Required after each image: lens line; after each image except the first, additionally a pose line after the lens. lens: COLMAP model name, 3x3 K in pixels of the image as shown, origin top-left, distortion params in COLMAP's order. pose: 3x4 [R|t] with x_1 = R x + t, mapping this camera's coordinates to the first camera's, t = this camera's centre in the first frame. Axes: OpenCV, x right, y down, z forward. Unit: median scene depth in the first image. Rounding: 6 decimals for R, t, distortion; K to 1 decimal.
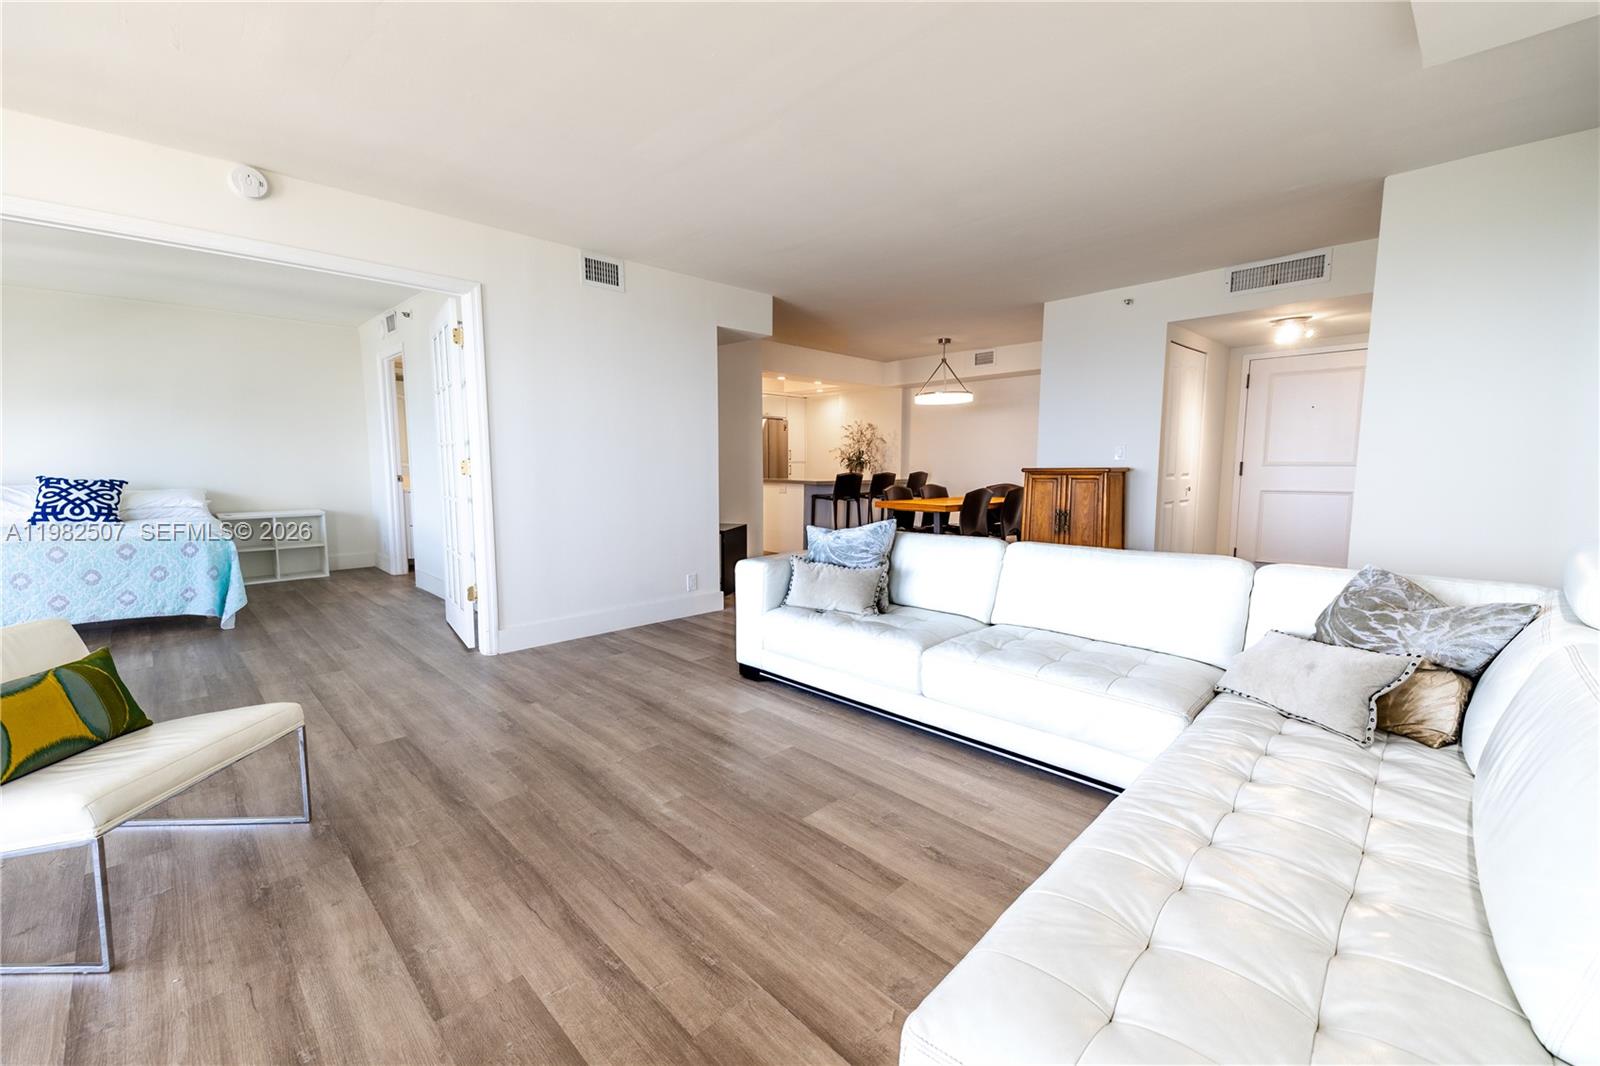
lens RADIAL K [[653.3, 0, 783.7], [0, 653.3, 533.1], [0, 0, 1]] dist [0.016145, -0.000422]
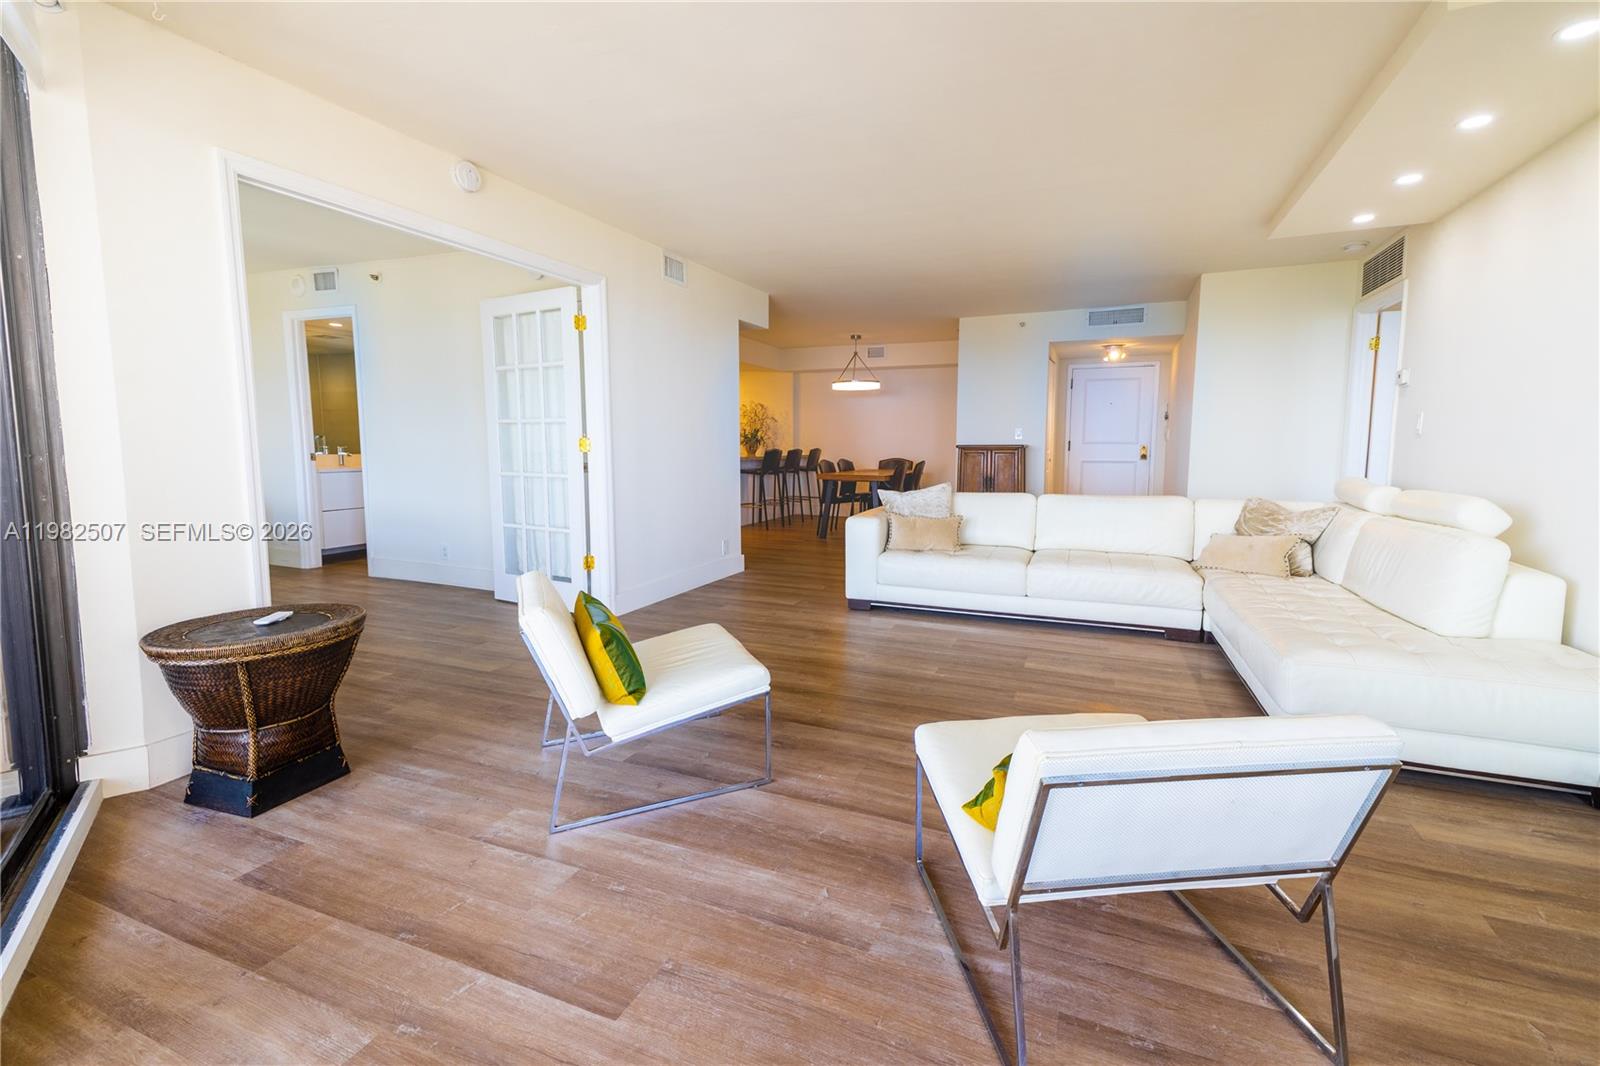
lens RADIAL K [[698.7, 0, 800.6], [0, 698.7, 510.3], [0, 0, 1]] dist [0.003263, -0.000131]
pose [[0.919286, -0.035490, 0.391987, -0.489973], [0.038385, 0.999263, 0.000453, 0.017741], [-0.391714, 0.014630, 0.919971, -0.149448]]
